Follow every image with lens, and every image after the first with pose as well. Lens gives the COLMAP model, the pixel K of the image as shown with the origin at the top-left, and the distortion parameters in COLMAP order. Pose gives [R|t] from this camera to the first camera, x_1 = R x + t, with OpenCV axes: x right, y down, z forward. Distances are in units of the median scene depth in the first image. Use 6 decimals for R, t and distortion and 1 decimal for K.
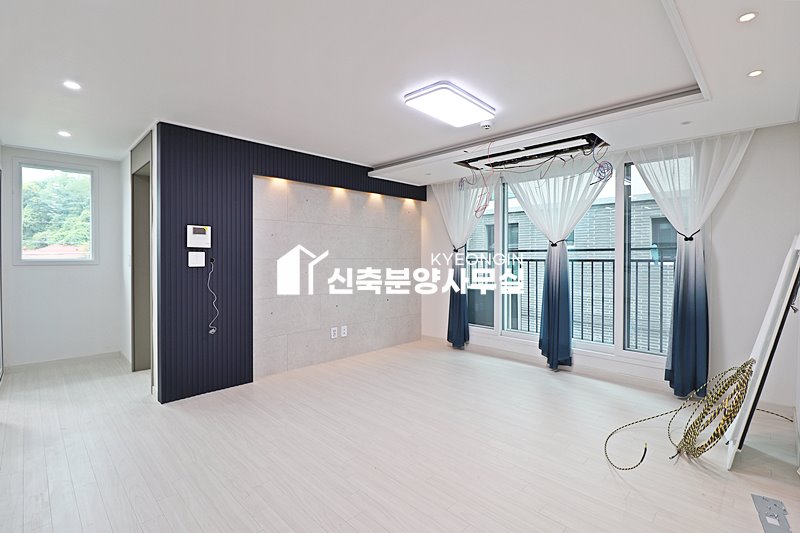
lens RADIAL K [[382.5, 0, 402.3], [0, 382.5, 261.0], [0, 0, 1]] dist [0.003810, -0.000572]
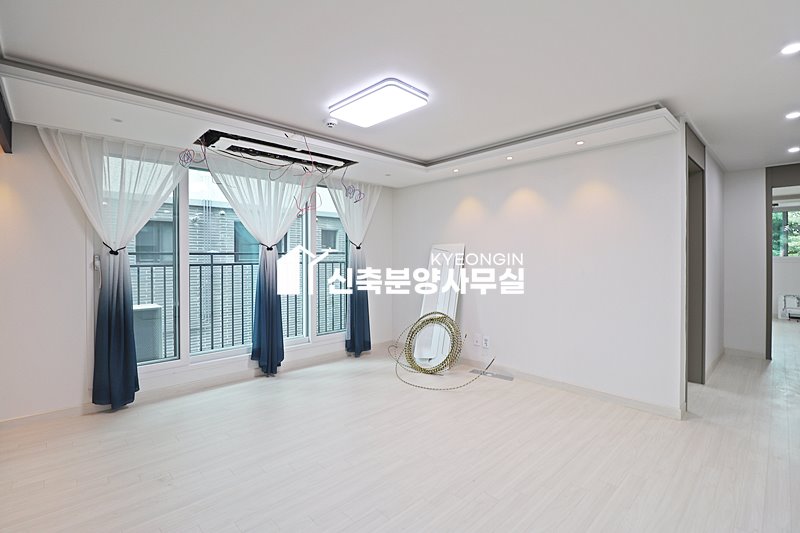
lens RADIAL K [[382.5, 0, 404.1], [0, 382.5, 263.7], [0, 0, 1]] dist [0.003810, -0.000572]
pose [[0.035821, -0.010475, 0.999303, -0.593114], [0.018292, 0.999784, 0.009825, -0.006377], [-0.999191, 0.017927, 0.036005, 0.633104]]
